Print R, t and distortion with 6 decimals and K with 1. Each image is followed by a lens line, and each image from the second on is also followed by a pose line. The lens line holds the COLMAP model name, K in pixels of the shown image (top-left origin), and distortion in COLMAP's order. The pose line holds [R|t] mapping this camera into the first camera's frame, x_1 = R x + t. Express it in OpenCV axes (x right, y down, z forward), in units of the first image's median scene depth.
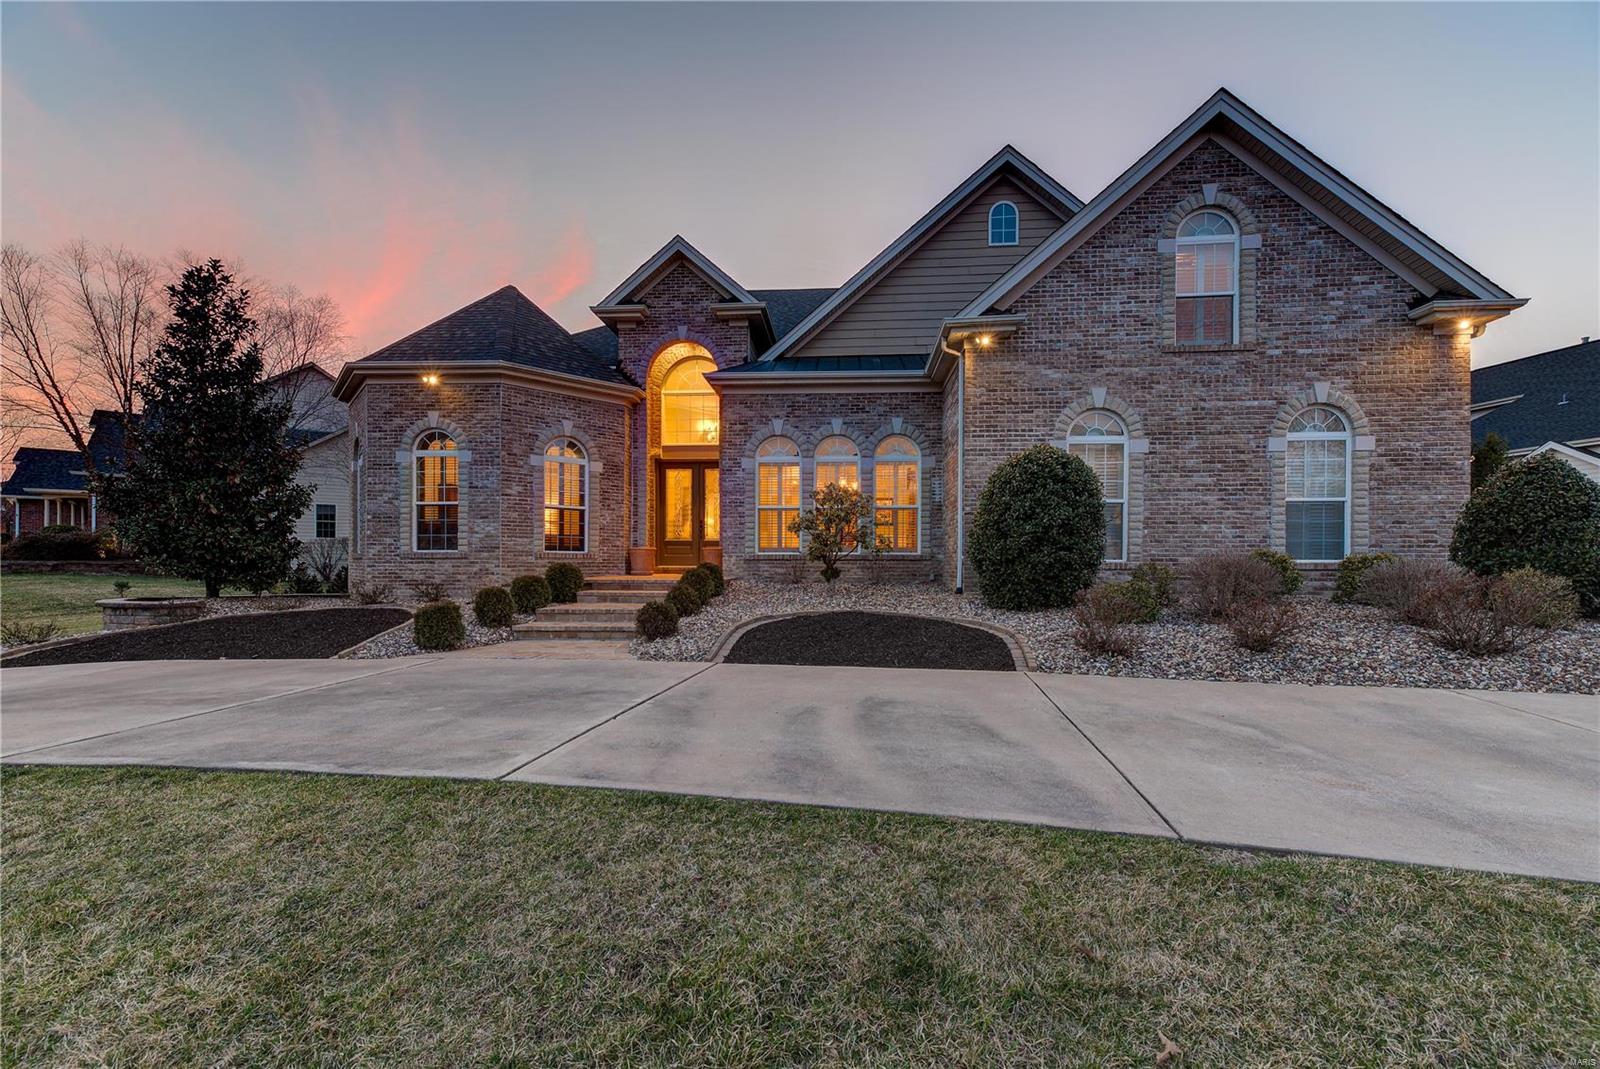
lens RADIAL K [[632.5, 0, 800.0], [0, 632.5, 534.5], [0, 0, 1]] dist [0.014782, 0.000012]
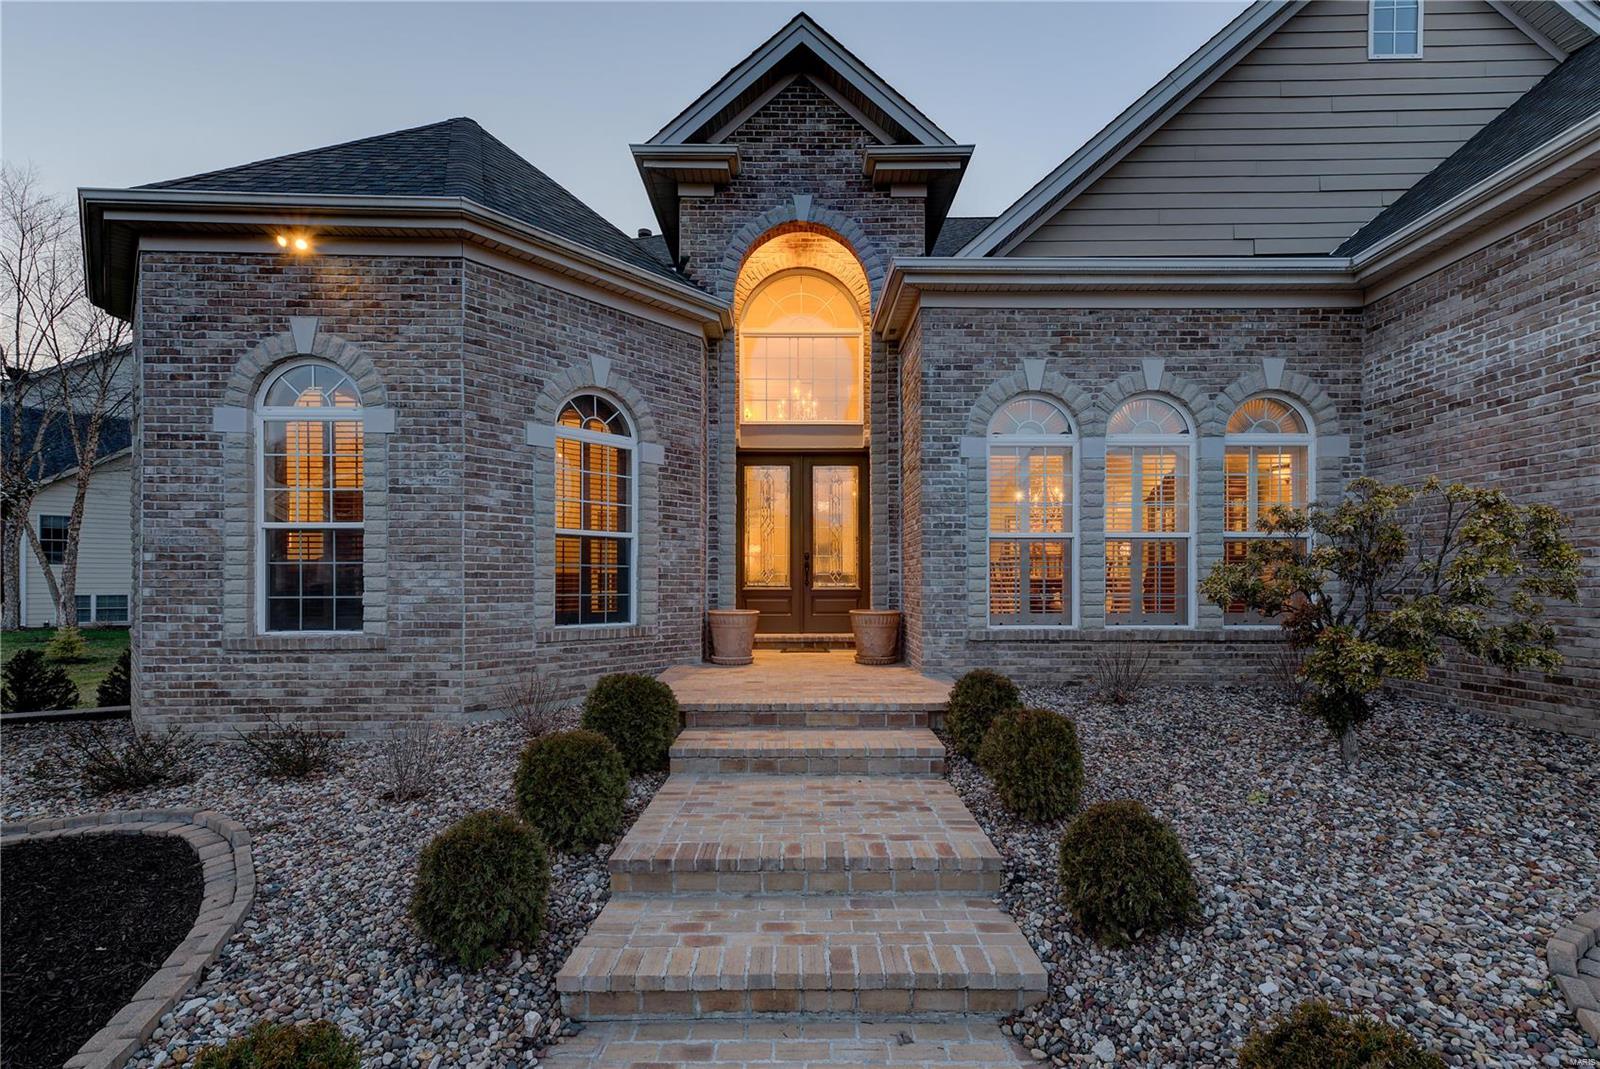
lens RADIAL K [[667.3, 0, 802.1], [0, 667.3, 555.1], [0, 0, 1]] dist [0.017922, 0.000042]
pose [[0.997122, -0.000301, 0.075812, -0.260269], [0.000180, 0.999999, 0.001608, -0.028819], [-0.075813, -0.001590, 0.997121, 0.492902]]
